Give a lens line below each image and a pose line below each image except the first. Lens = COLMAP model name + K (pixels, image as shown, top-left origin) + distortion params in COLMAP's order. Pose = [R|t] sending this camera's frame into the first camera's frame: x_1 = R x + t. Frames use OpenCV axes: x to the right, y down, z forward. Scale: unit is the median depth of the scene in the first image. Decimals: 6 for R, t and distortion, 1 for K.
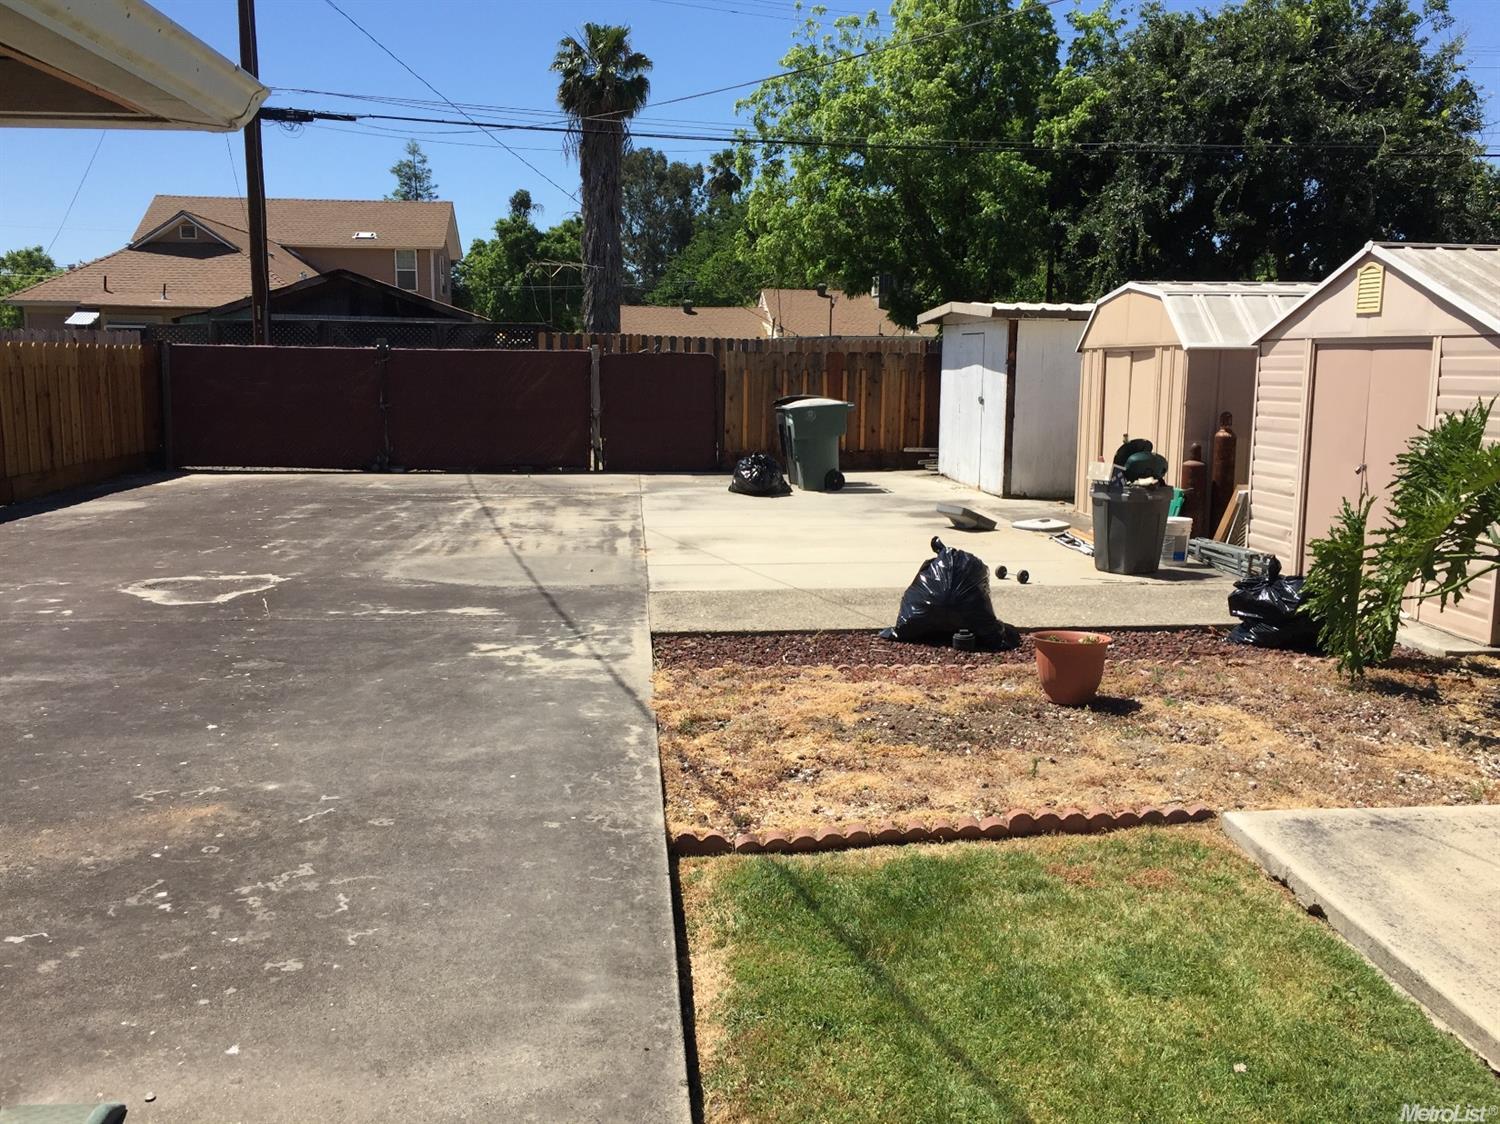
lens RADIAL K [[1286.7, 0, 757.5], [0, 1286.7, 542.6], [0, 0, 1]] dist [0.053505, -0.093476]
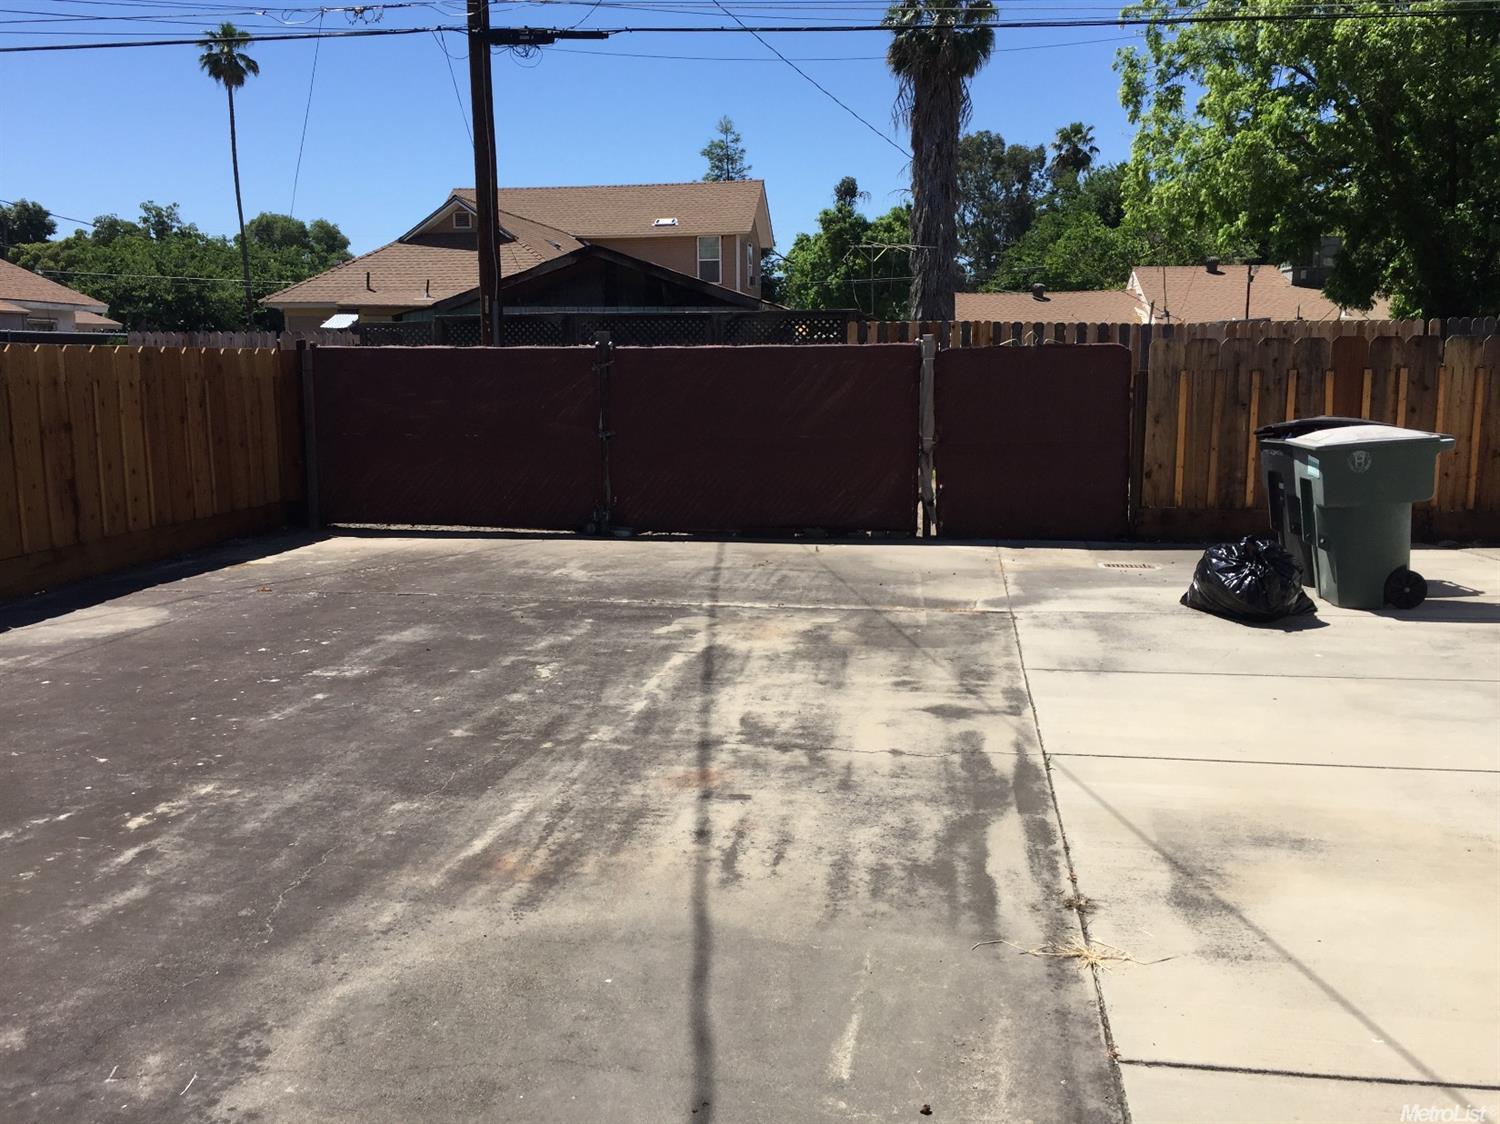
lens RADIAL K [[1286.7, 0, 757.5], [0, 1286.7, 542.6], [0, 0, 1]] dist [0.053505, -0.093476]
pose [[0.968940, 0.018977, -0.246568, -0.031565], [-0.018813, 0.999818, 0.003020, -0.033067], [0.246580, 0.001712, 0.969121, 0.234423]]
